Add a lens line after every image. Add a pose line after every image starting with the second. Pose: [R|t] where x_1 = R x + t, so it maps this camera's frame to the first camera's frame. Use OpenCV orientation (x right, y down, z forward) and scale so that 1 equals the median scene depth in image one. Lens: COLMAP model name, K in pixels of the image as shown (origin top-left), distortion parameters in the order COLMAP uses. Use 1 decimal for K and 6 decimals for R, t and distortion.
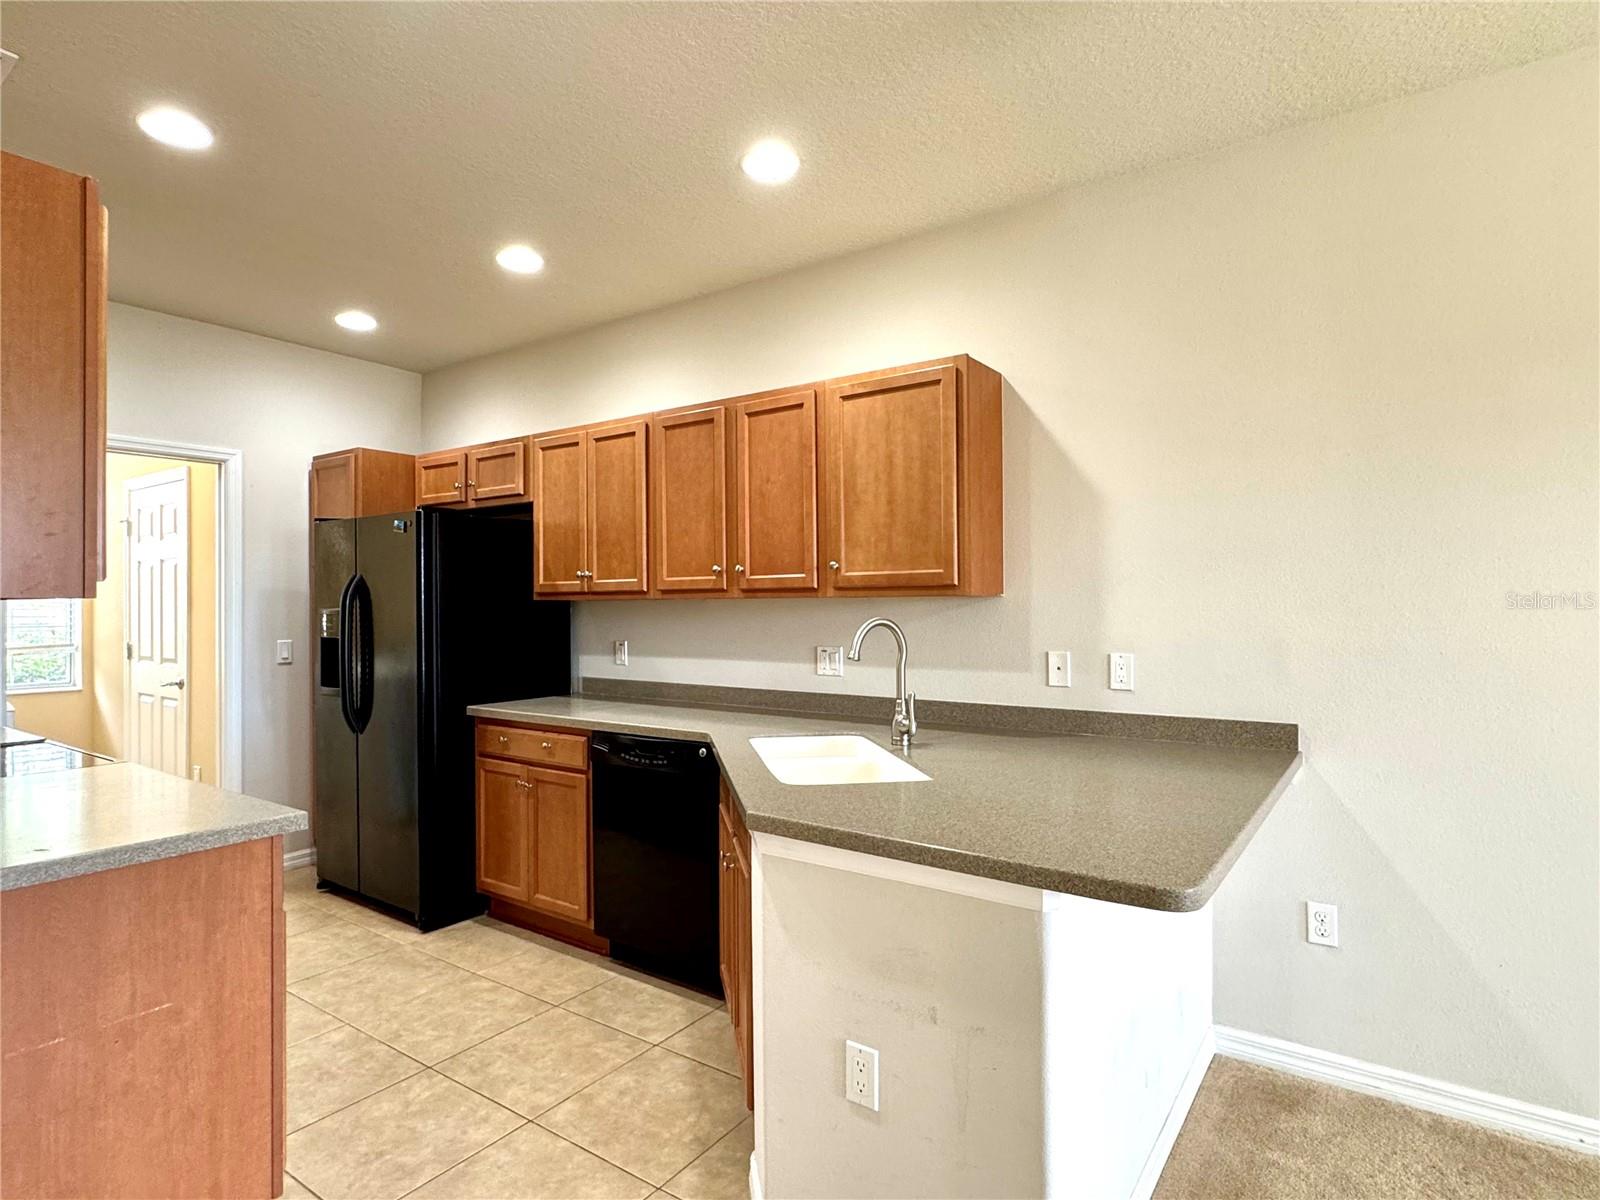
lens RADIAL K [[861.0, 0, 797.9], [0, 861.0, 599.1], [0, 0, 1]] dist [-0.002895, 0.000181]
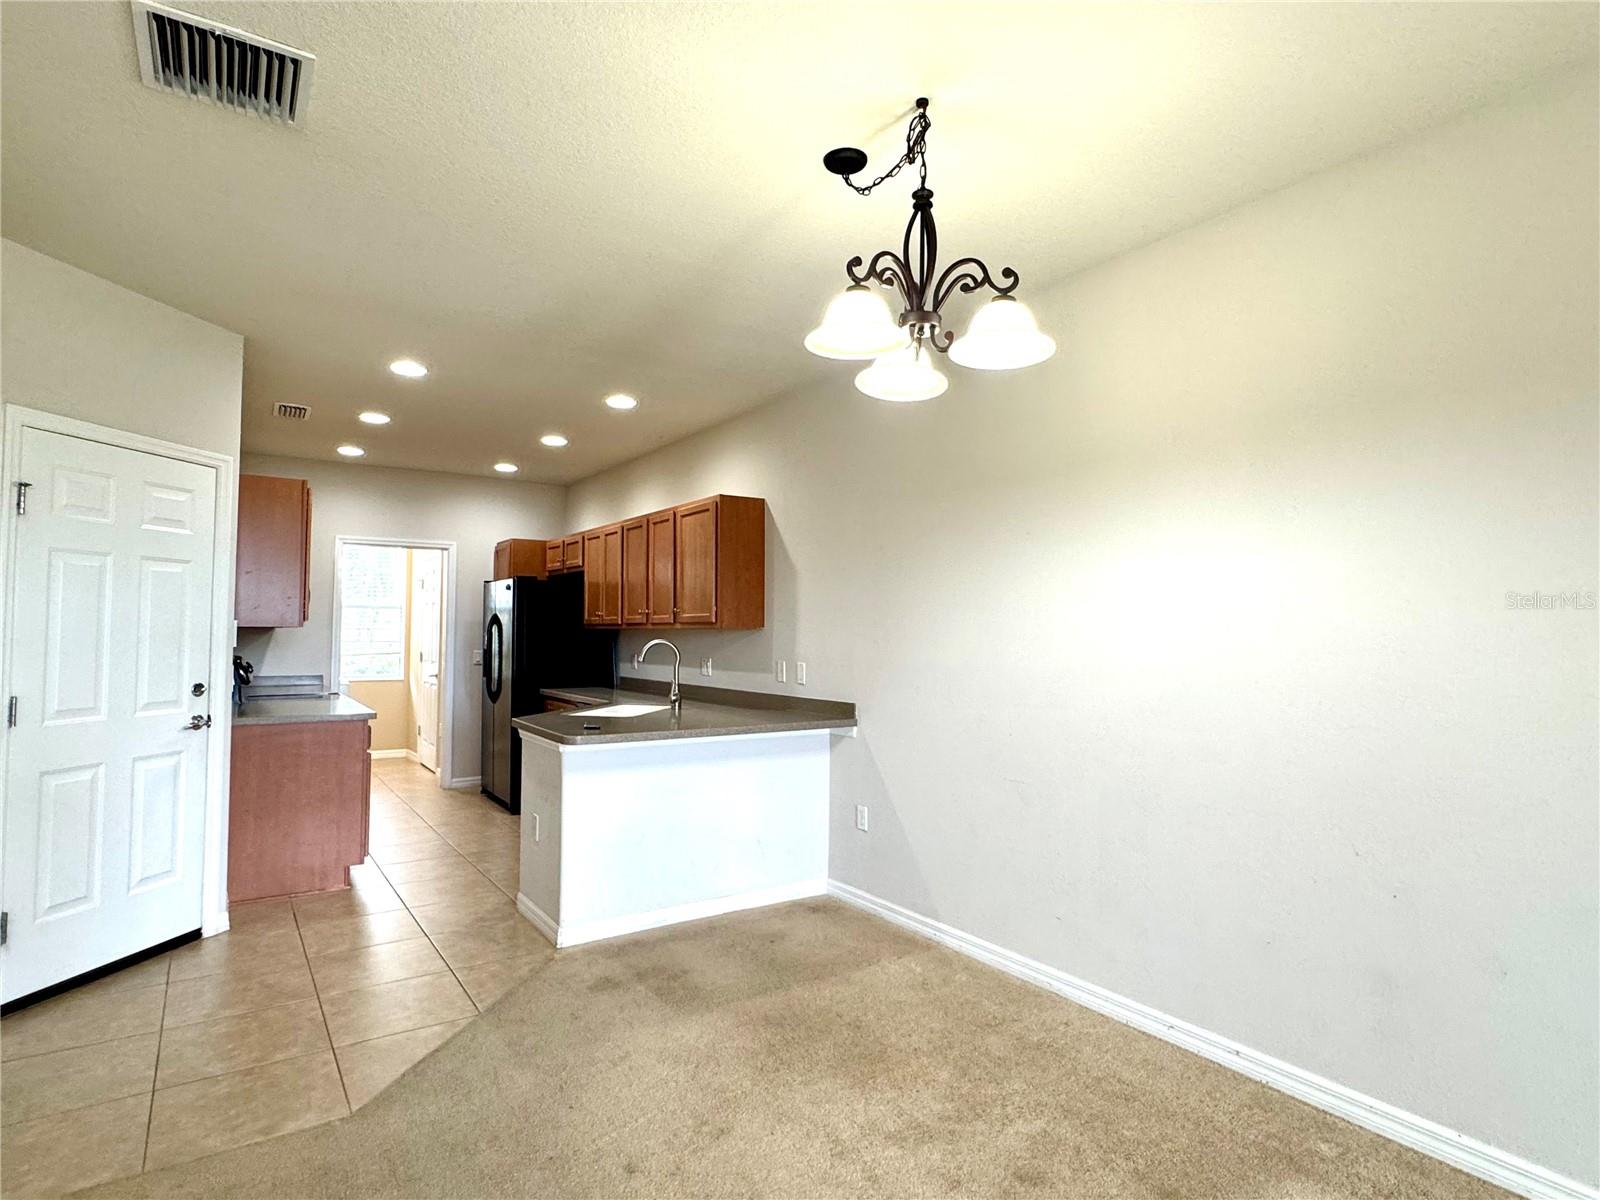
lens RADIAL K [[861.0, 0, 801.9], [0, 861.0, 601.0], [0, 0, 1]] dist [-0.002895, 0.000181]
pose [[0.936421, -0.003272, -0.350864, 0.842728], [-0.007844, 0.999511, -0.030256, -0.006887], [0.350791, 0.031085, 0.935938, -0.528511]]
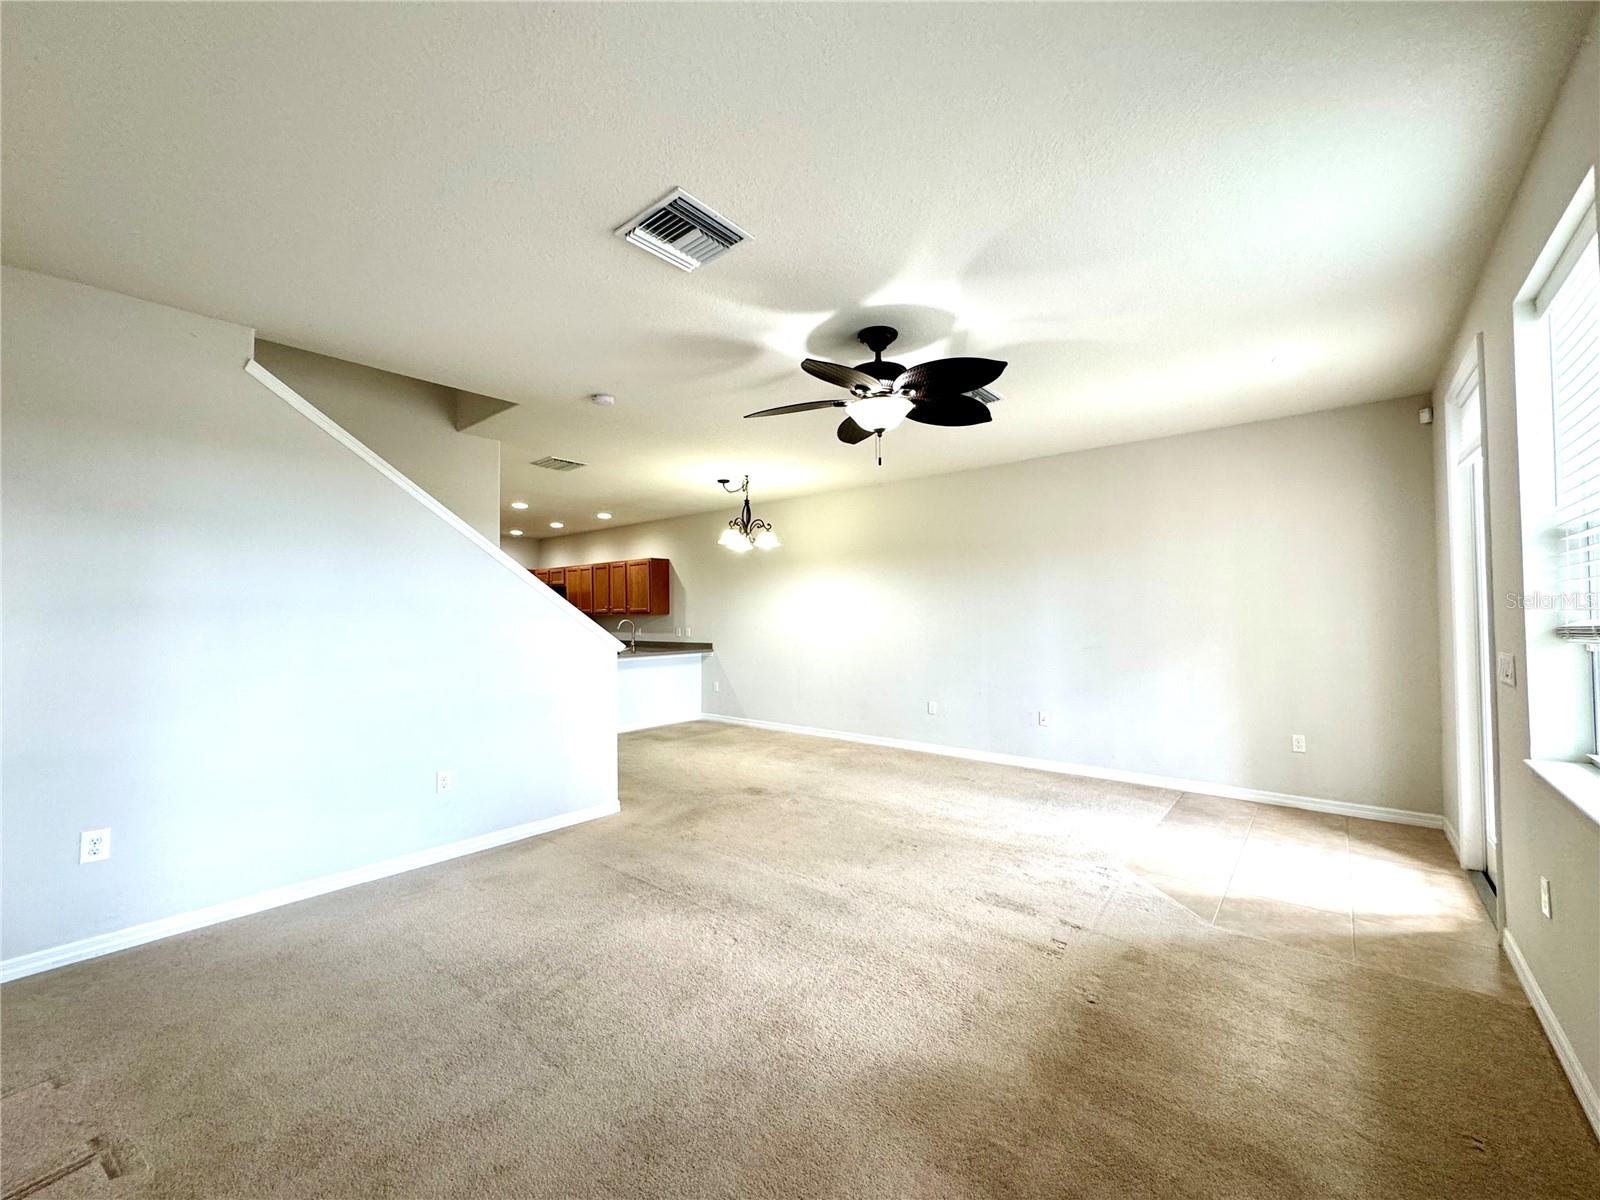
lens RADIAL K [[639.3, 0, 800.6], [0, 639.3, 598.1], [0, 0, 1]] dist [-0.003671, 0.000941]
pose [[0.996805, -0.006639, -0.079598, 1.008736], [0.005071, 0.999789, -0.019888, -0.016235], [0.079713, 0.019421, 0.996629, -1.780112]]
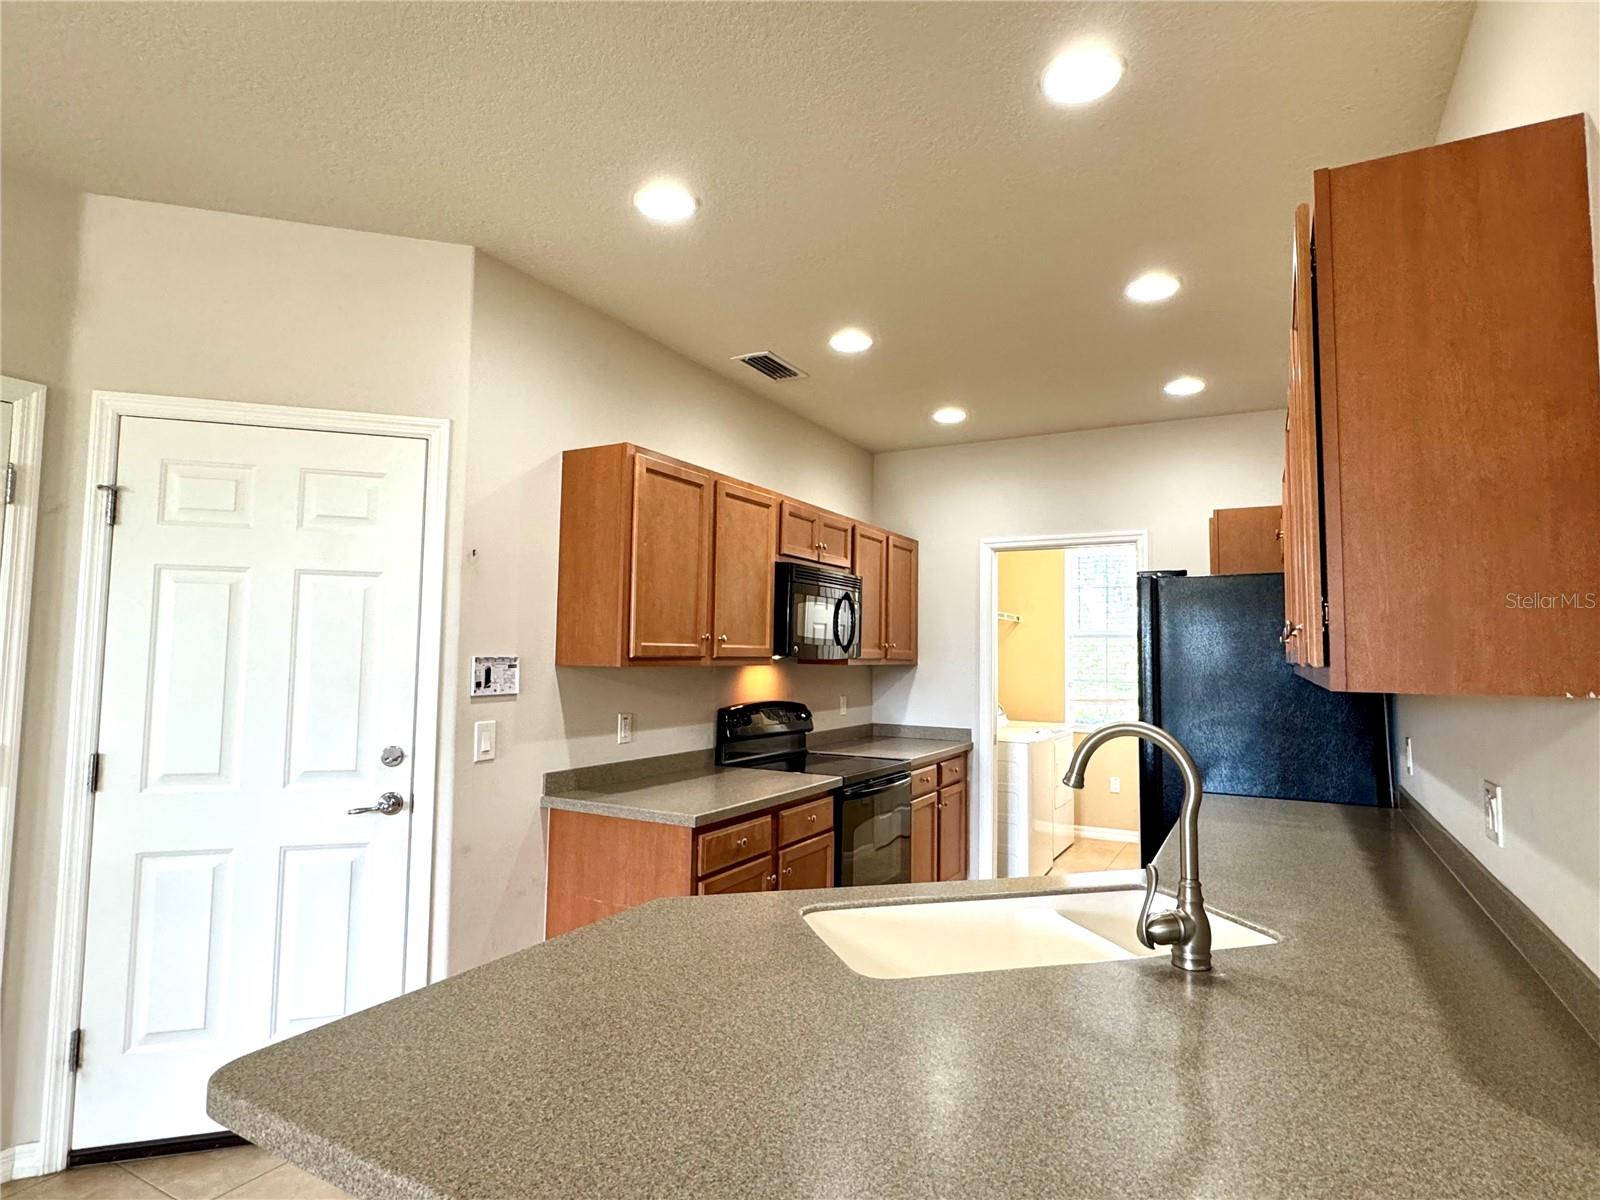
lens RADIAL K [[861.0, 0, 798.6], [0, 861.0, 597.3], [0, 0, 1]] dist [-0.002895, 0.000181]
pose [[0.114175, -0.059713, -0.991664, 0.522230], [-0.009508, 0.998081, -0.061195, -0.019412], [0.993415, 0.016416, 0.113388, 0.572807]]
